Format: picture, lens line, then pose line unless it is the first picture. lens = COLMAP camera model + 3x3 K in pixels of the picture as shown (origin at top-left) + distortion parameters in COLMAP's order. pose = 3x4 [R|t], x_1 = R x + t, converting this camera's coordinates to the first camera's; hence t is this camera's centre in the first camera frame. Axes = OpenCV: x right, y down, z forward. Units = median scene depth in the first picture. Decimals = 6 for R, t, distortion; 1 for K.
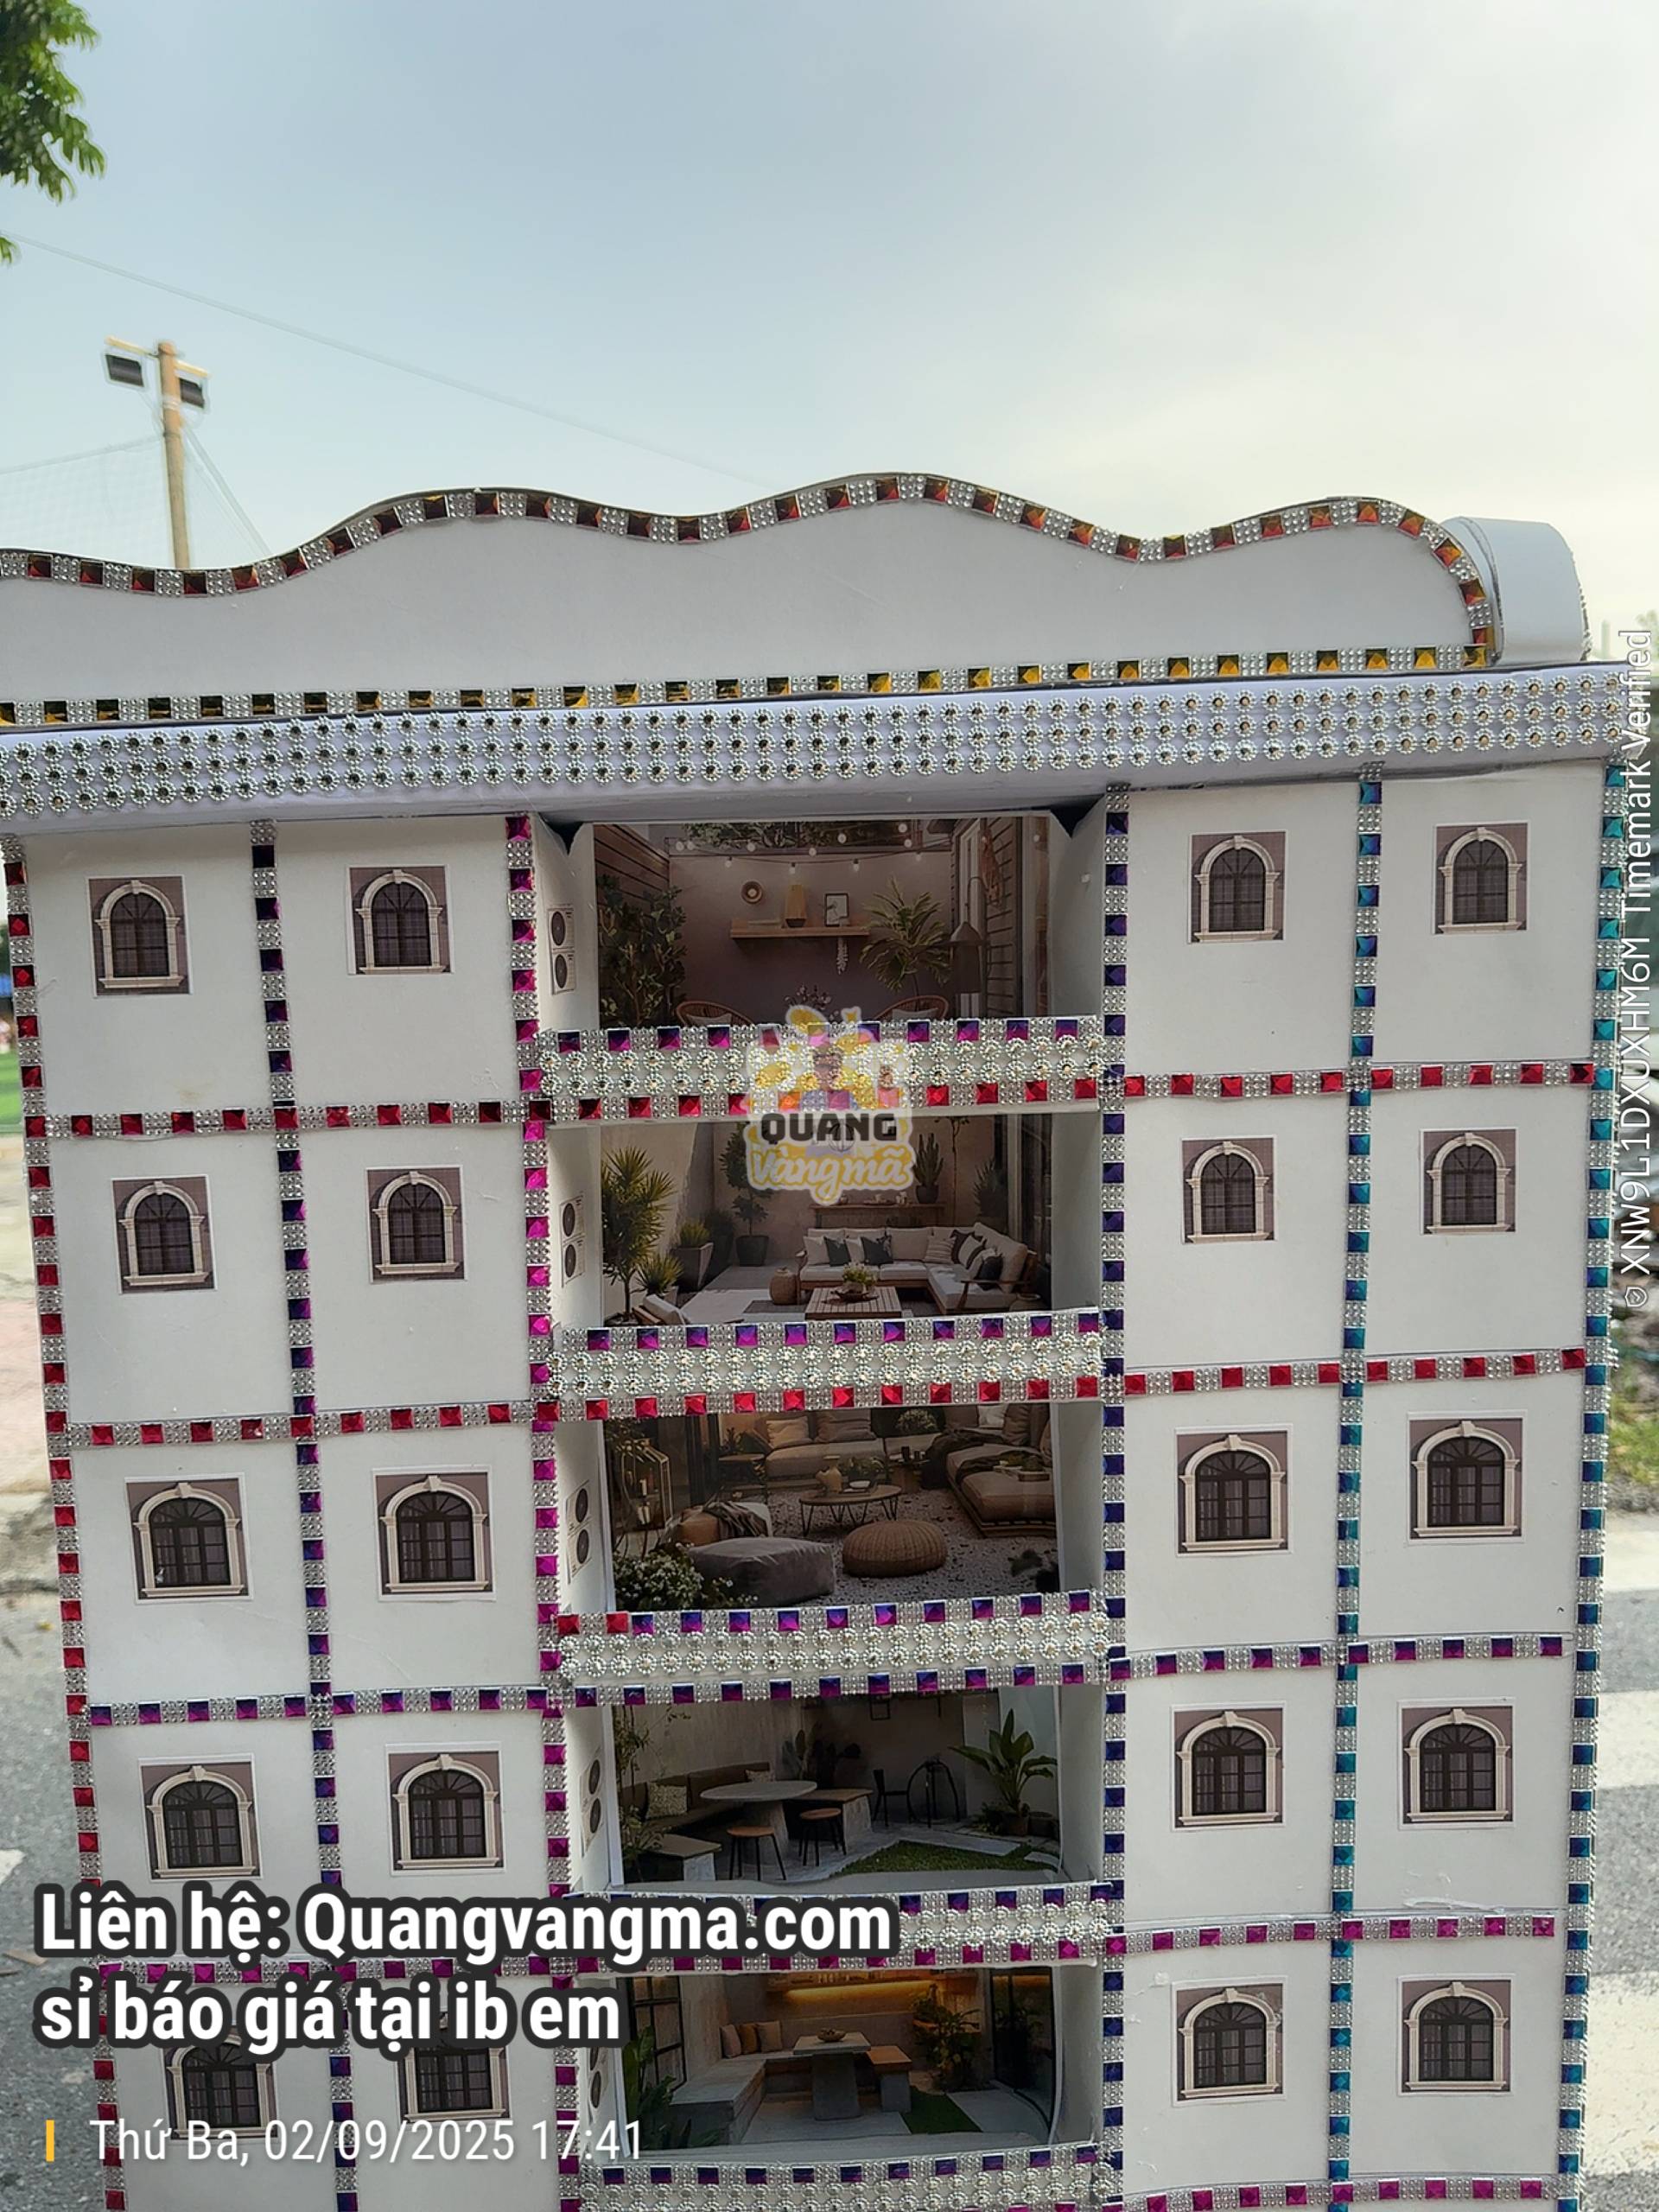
lens RADIAL K [[1571.3, 0, 828.5], [0, 1571.3, 1099.6], [0, 0, 1]] dist [0.105096, -0.132035]
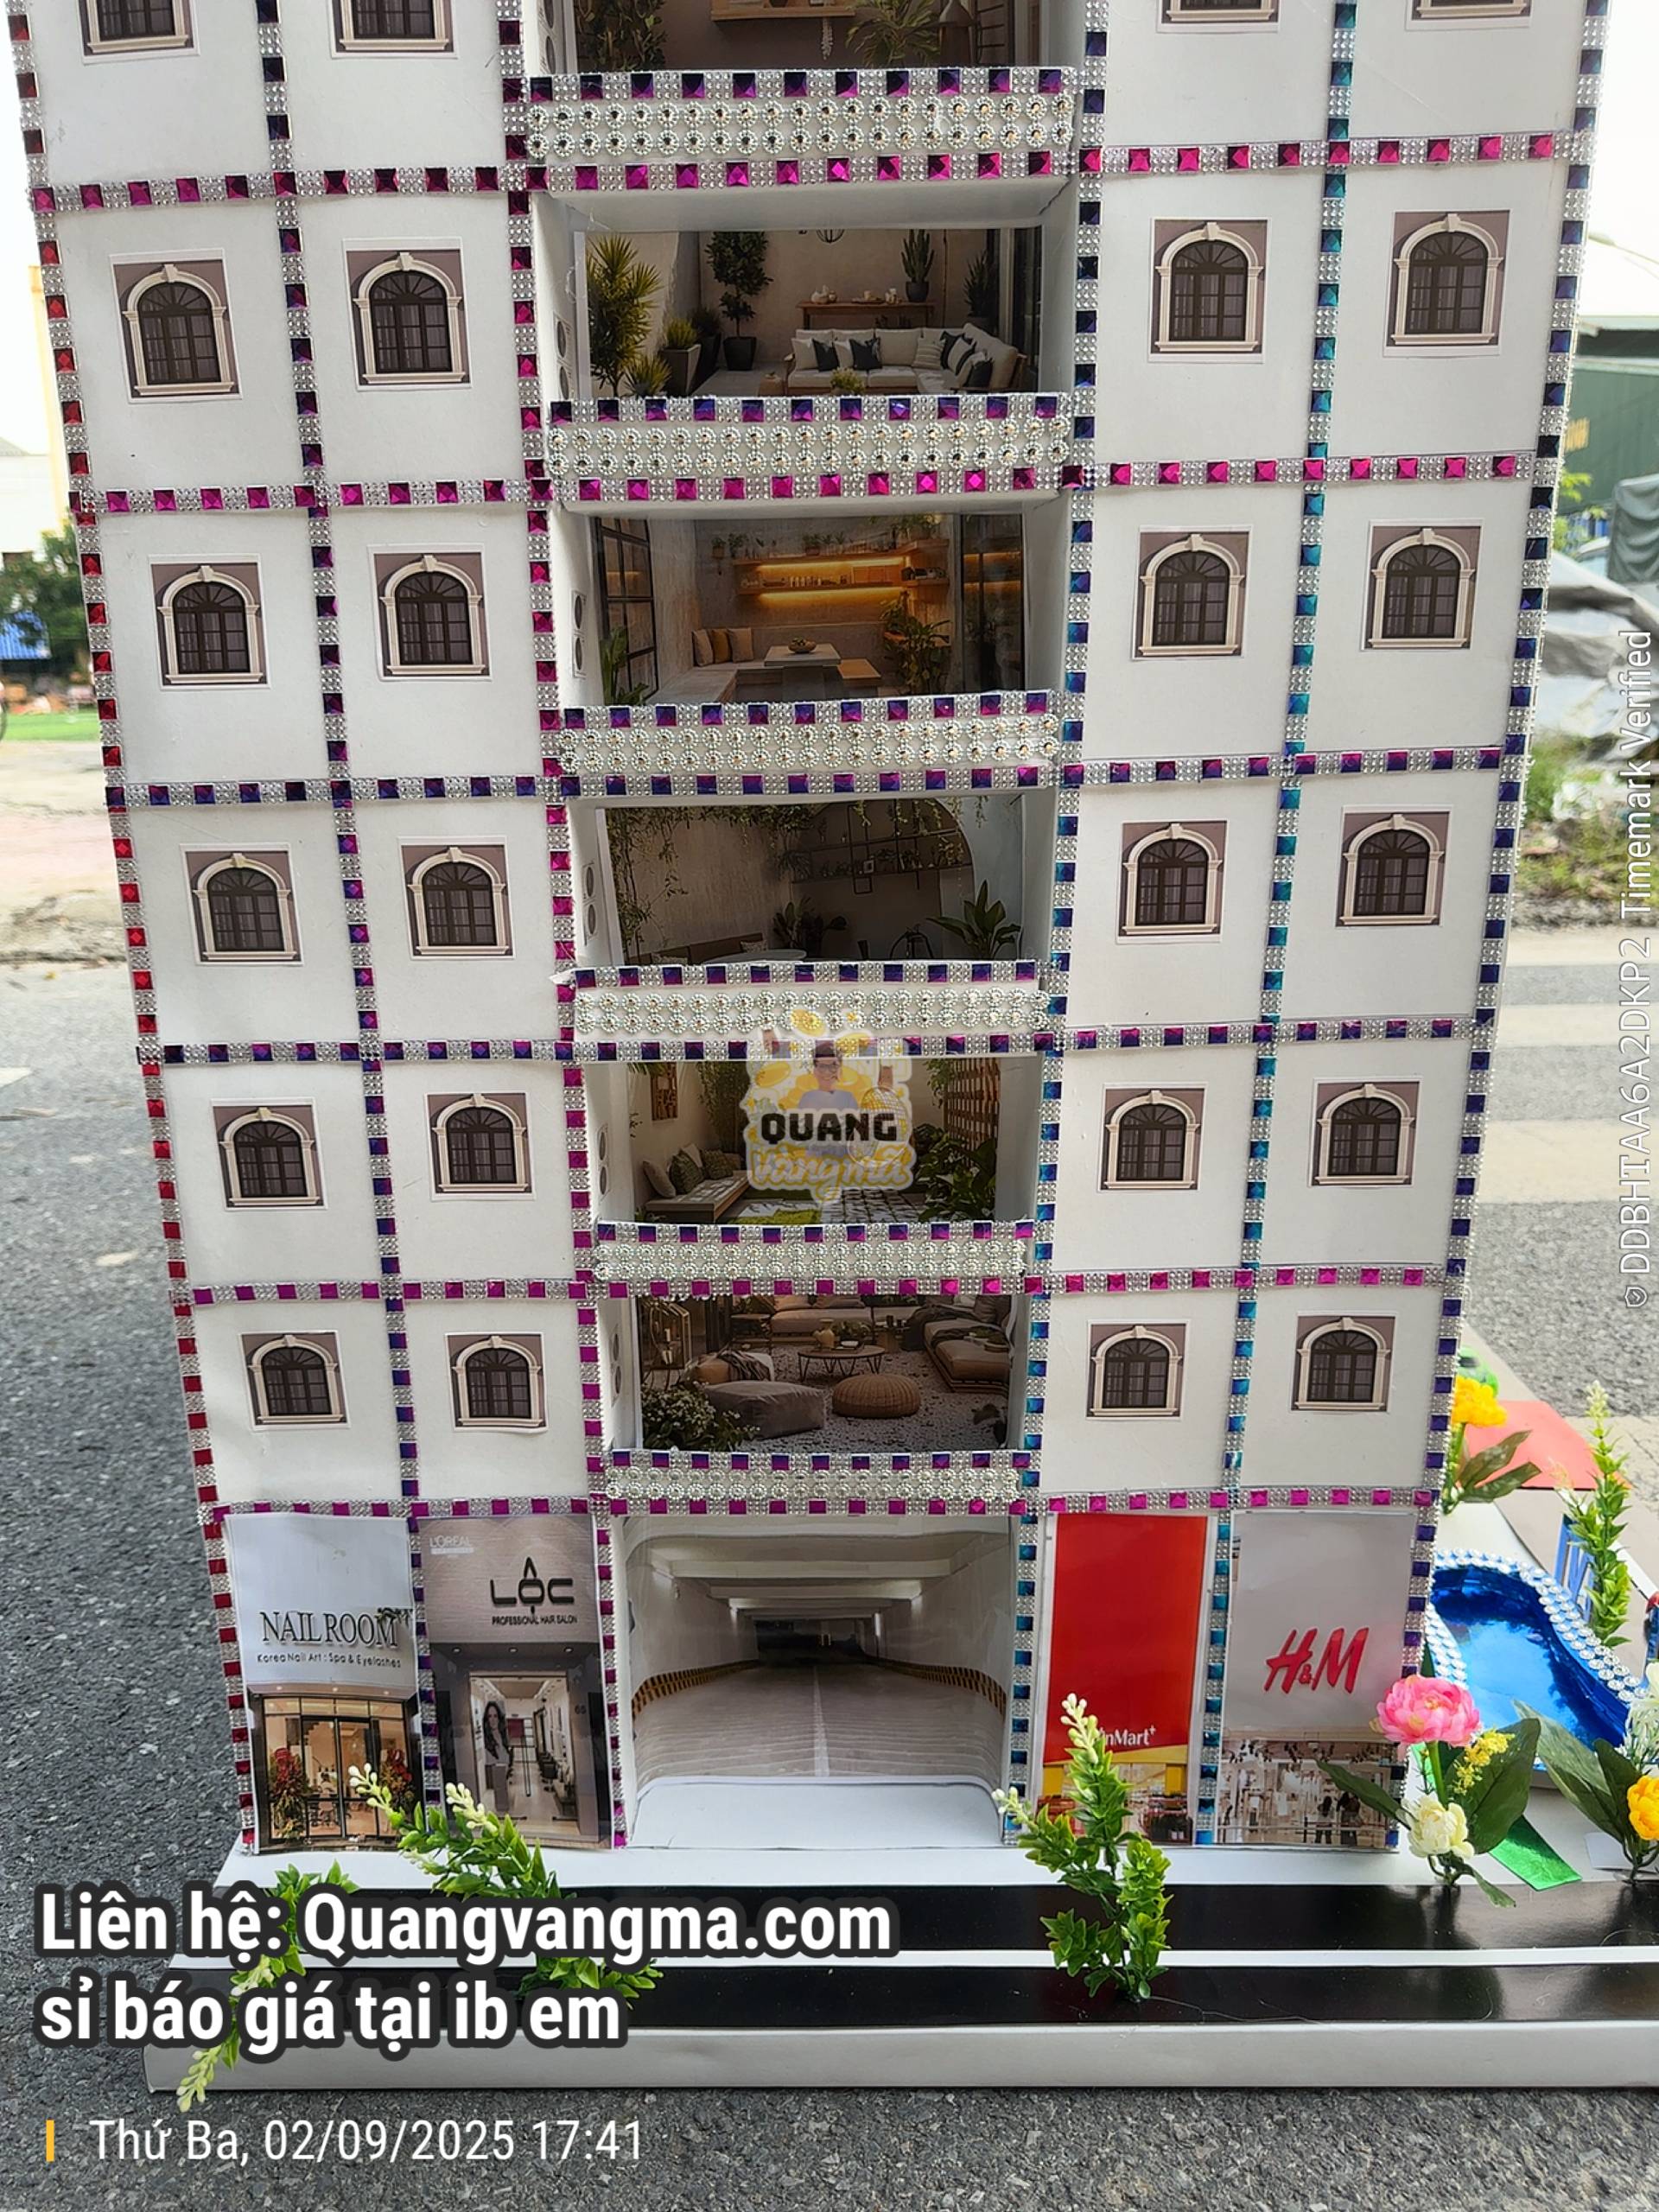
lens RADIAL K [[1352.4, 0, 811.6], [0, 1352.4, 1107.5], [0, 0, 1]] dist [0.089801, -0.073909]
pose [[0.999923, 0.010805, -0.006104, 0.009136], [-0.009847, 0.990168, 0.139538, 0.408565], [0.007551, -0.139467, 0.990198, 0.043873]]
